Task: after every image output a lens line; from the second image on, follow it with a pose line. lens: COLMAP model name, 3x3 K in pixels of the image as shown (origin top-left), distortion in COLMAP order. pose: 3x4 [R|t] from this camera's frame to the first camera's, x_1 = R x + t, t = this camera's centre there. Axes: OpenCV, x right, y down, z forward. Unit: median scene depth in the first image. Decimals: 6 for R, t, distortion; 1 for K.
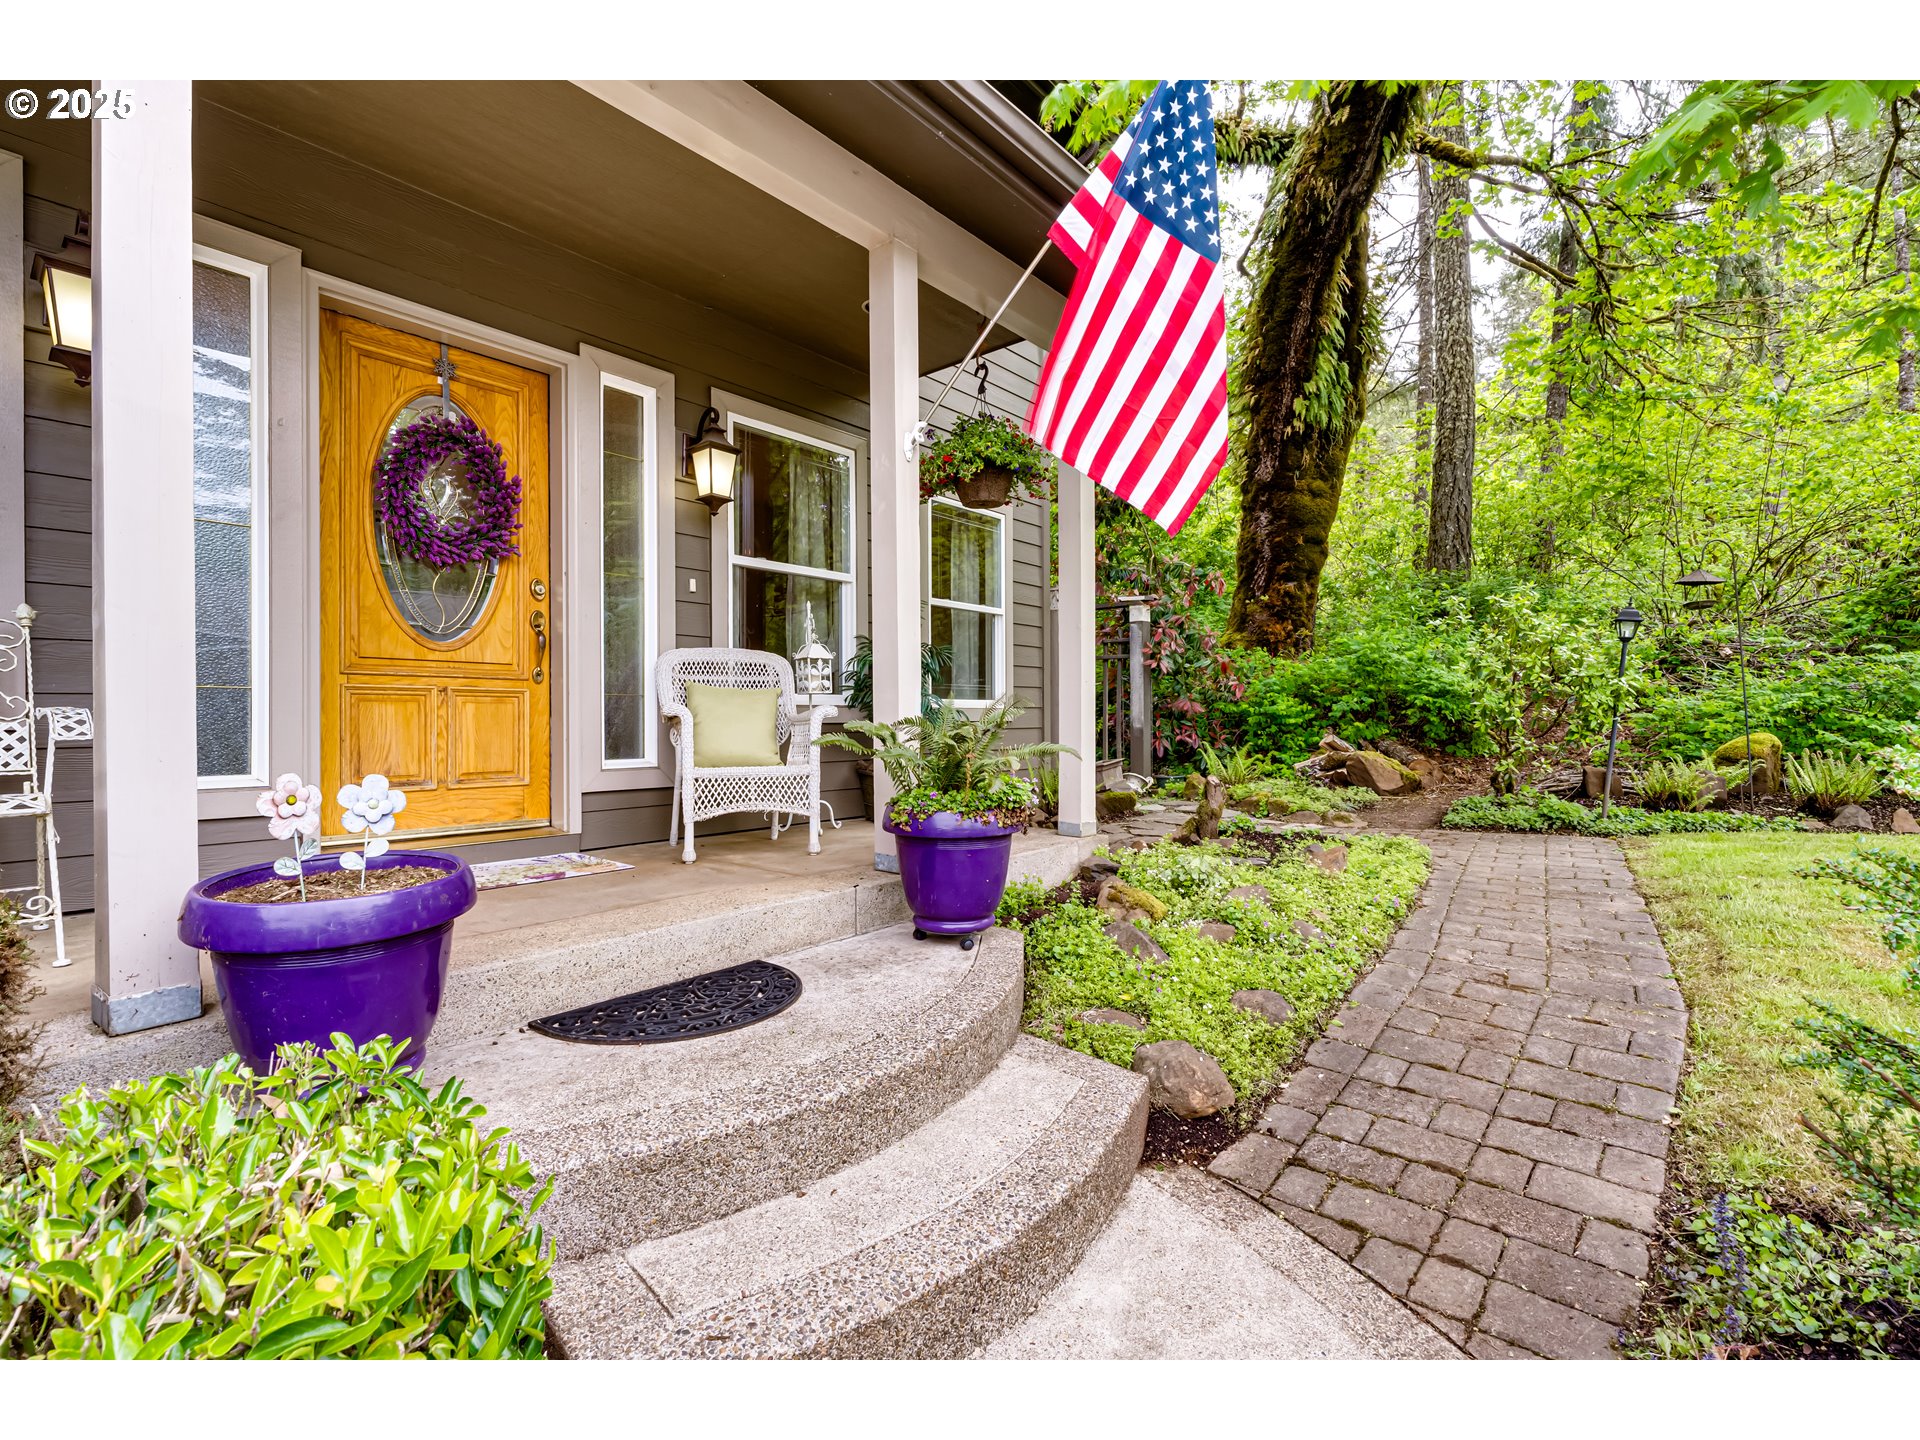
lens RADIAL K [[776.6, 0, 960.0], [0, 776.6, 707.6], [0, 0, 1]] dist [-0.001403, -0.000247]
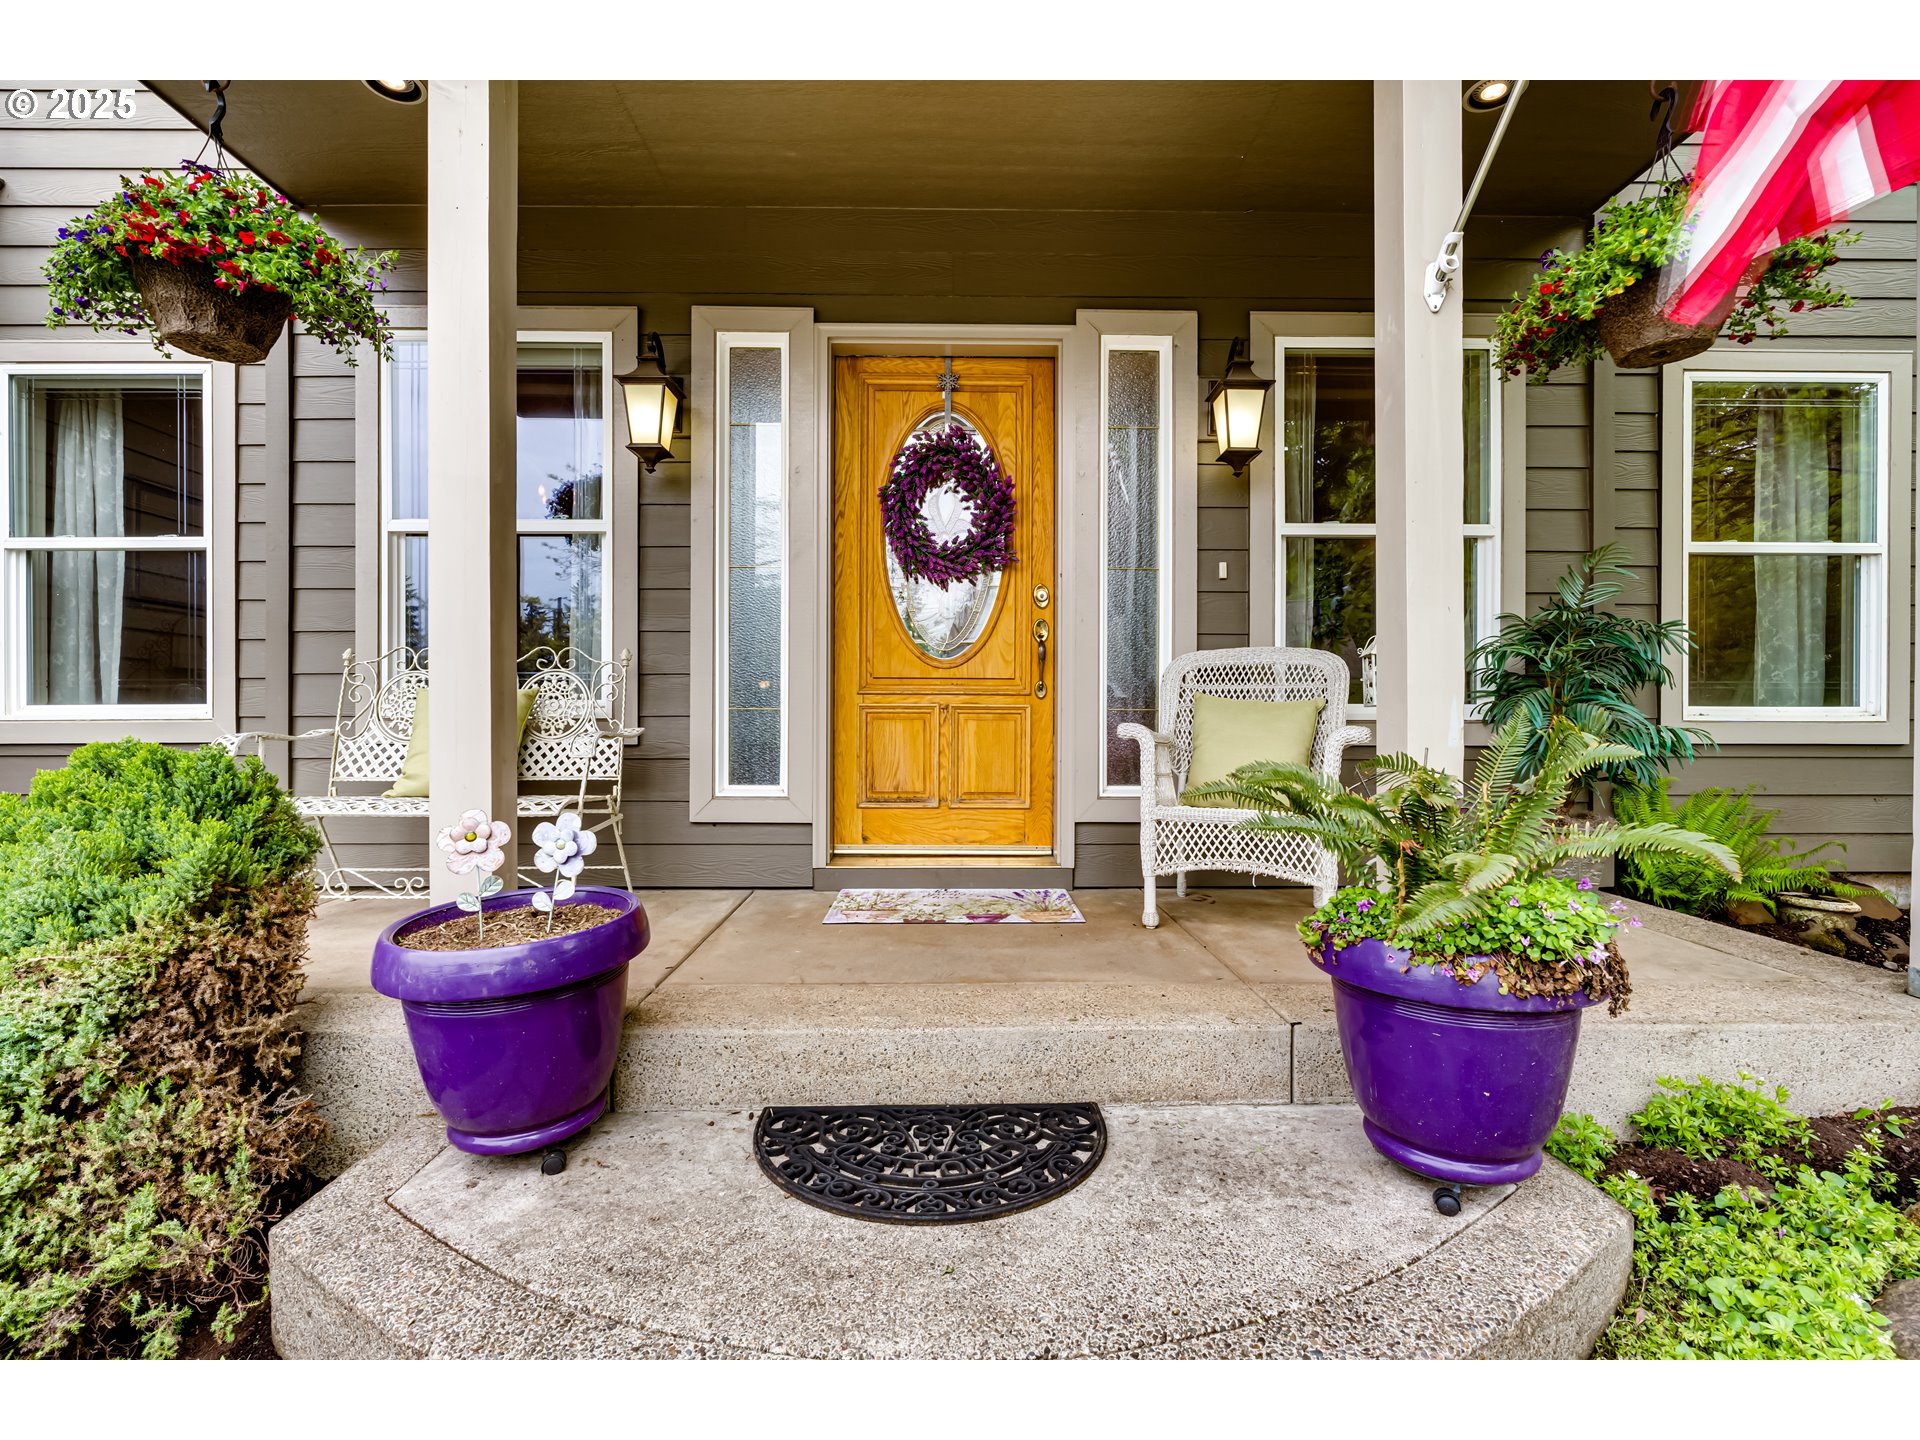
lens RADIAL K [[854.7, 0, 960.0], [0, 854.7, 720.0], [0, 0, 1]] dist [-0.000957, -0.000137]
pose [[0.682298, 0.004576, -0.731060, 0.131595], [0.001041, 0.999973, 0.007231, -0.013424], [0.731073, -0.005695, 0.682275, 0.245460]]
